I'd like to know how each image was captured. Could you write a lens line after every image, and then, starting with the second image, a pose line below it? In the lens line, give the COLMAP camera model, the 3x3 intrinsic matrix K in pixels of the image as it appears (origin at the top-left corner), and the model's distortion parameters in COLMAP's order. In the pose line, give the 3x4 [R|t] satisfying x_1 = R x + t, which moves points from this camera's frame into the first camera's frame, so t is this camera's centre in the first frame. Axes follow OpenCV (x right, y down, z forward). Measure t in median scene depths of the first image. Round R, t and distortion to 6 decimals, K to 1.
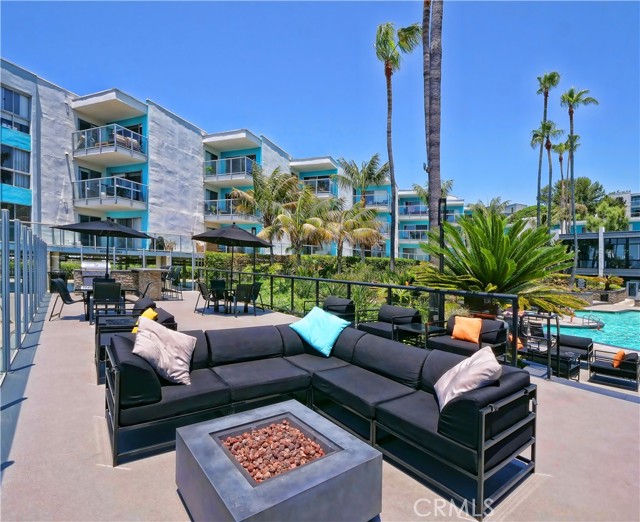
lens RADIAL K [[406.3, 0, 320.0], [0, 406.3, 261.0], [0, 0, 1]] dist [-0.005784, -0.002472]
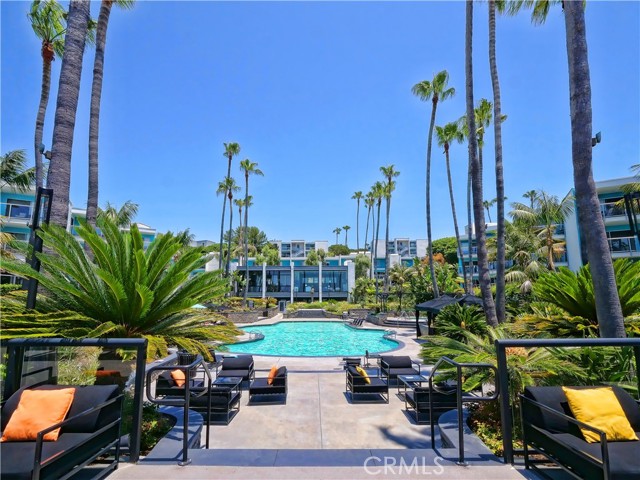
lens RADIAL K [[293.8, 0, 320.0], [0, 293.8, 240.0], [0, 0, 1]] dist [-0.025737, -0.000169]
pose [[0.707039, 0.100642, 0.699976, 0.114086], [0.013689, 0.987688, -0.155835, 0.000831], [-0.707042, 0.119763, 0.696957, 0.149187]]
